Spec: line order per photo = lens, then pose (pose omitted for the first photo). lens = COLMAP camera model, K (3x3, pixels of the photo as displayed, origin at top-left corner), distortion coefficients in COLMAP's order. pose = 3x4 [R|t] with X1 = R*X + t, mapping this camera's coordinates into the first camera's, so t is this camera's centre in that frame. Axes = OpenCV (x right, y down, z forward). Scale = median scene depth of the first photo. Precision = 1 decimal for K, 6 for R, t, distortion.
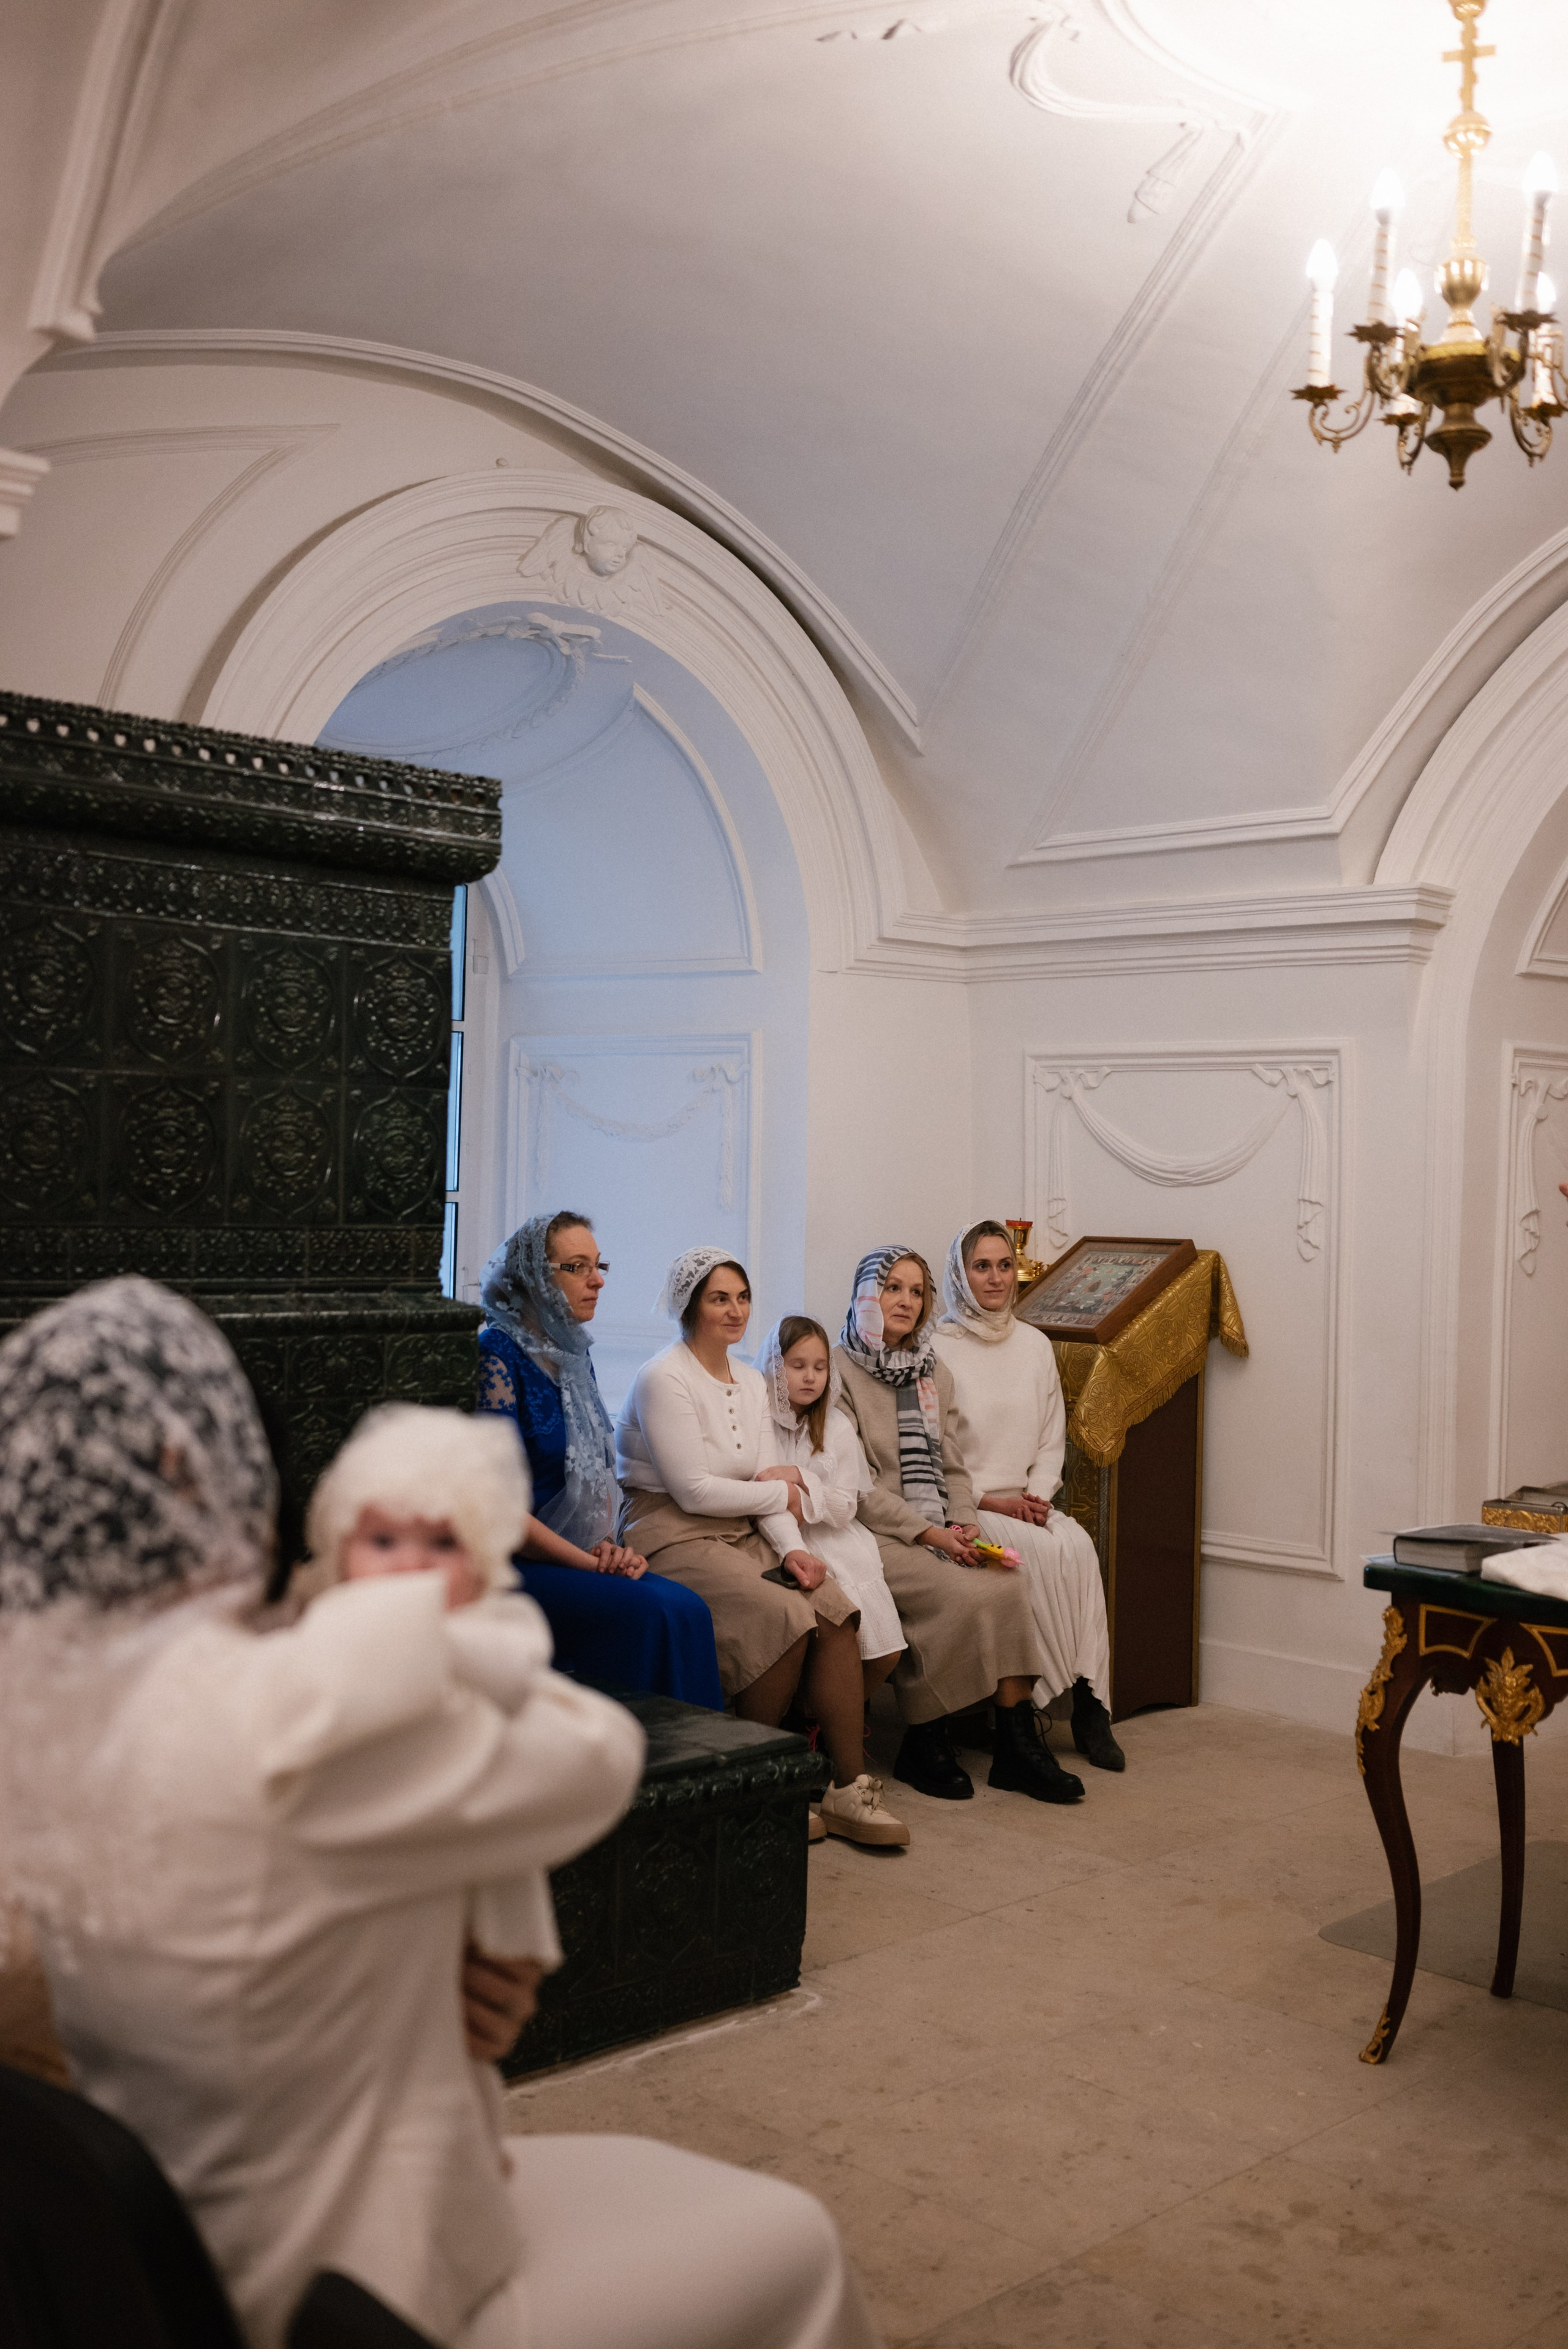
lens RADIAL K [[2217.0, 0, 784.0], [0, 2217.0, 1174.5], [0, 0, 1]] dist [0.002527, -0.004237]
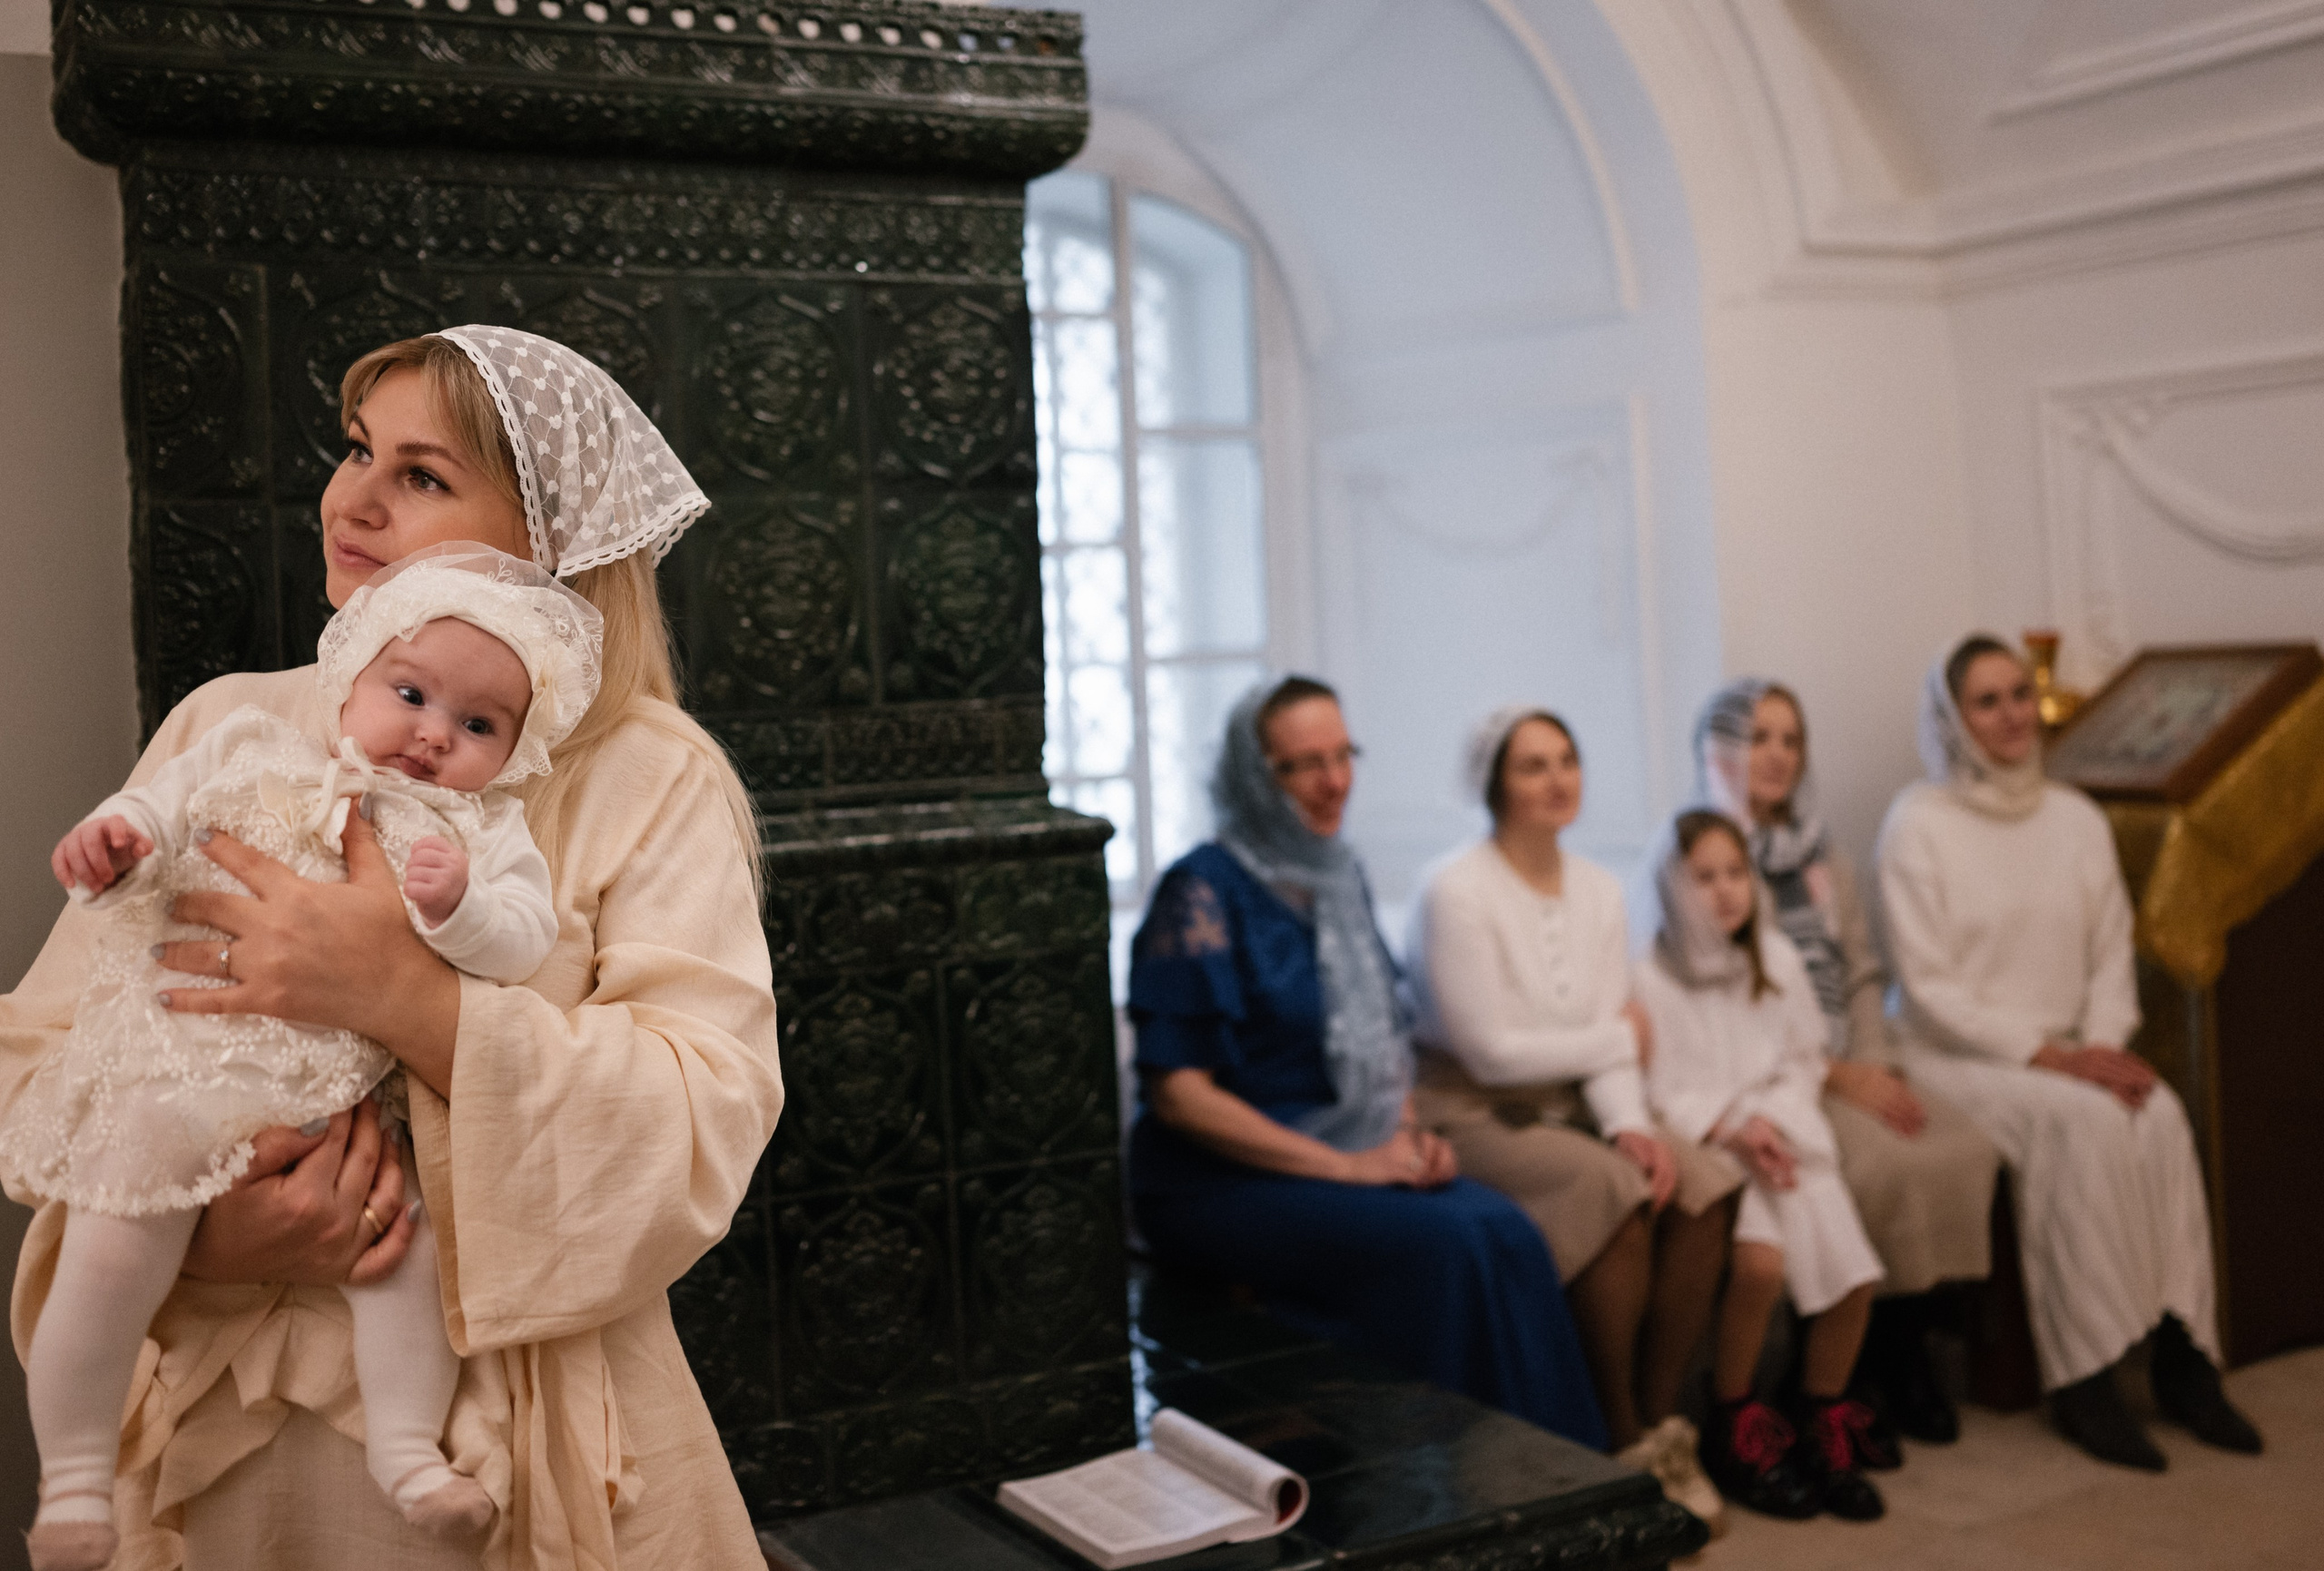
lens RADIAL K [[2531.1, 0, 1107.1], [0, 2531.1, 673.6], [0, 0, 1]] dist [-0.003490, 0.024442]
pose [[0.959472, -0.066568, -0.273827, 0.047765], [0.071301, 0.997428, 0.007357, 0.007921], [0.272633, -0.026583, 0.961751, 0.185745]]
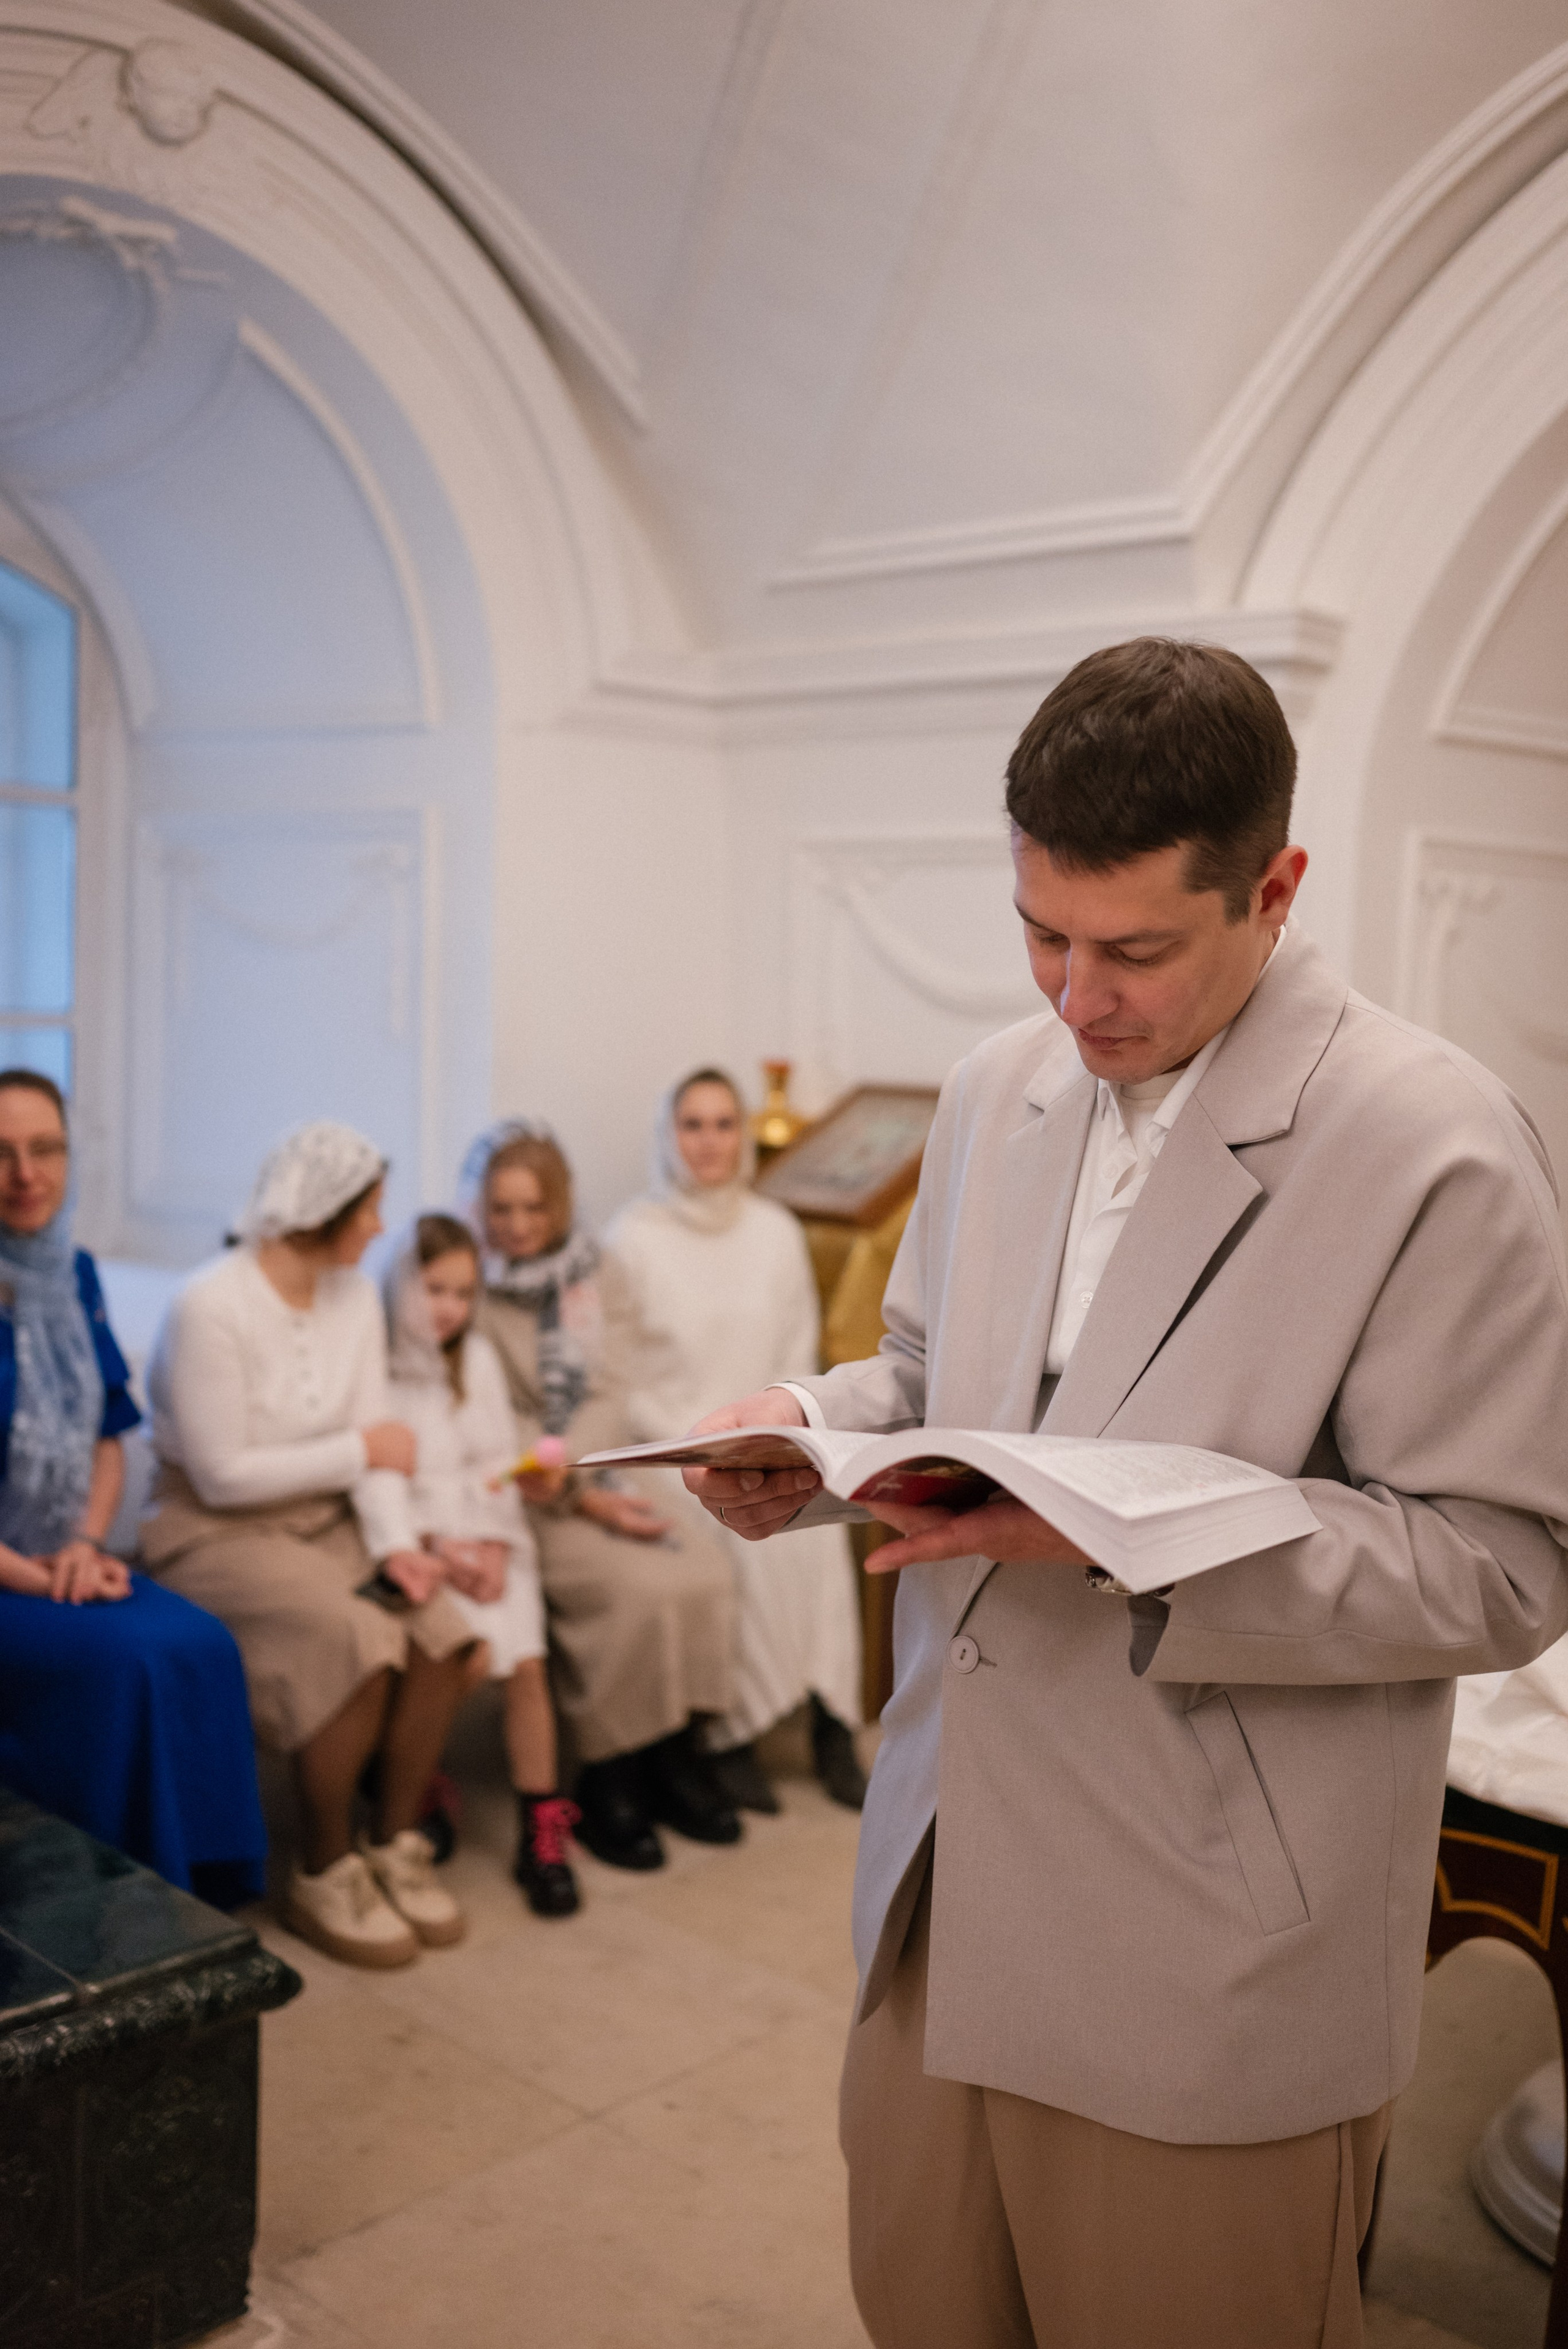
lens RADIAL K [[2217.0, 0, 784.0], [0, 2217.0, 1174.5], [0, 0, 1]] dist [0.002527, -0.004237]
pose [[0.999180, 0.005227, 0.040149, 0.088559], [-0.008748, 0.996080, 0.088023, -0.008637], [-0.039532, -0.088302, 0.995309, 0.265477]]
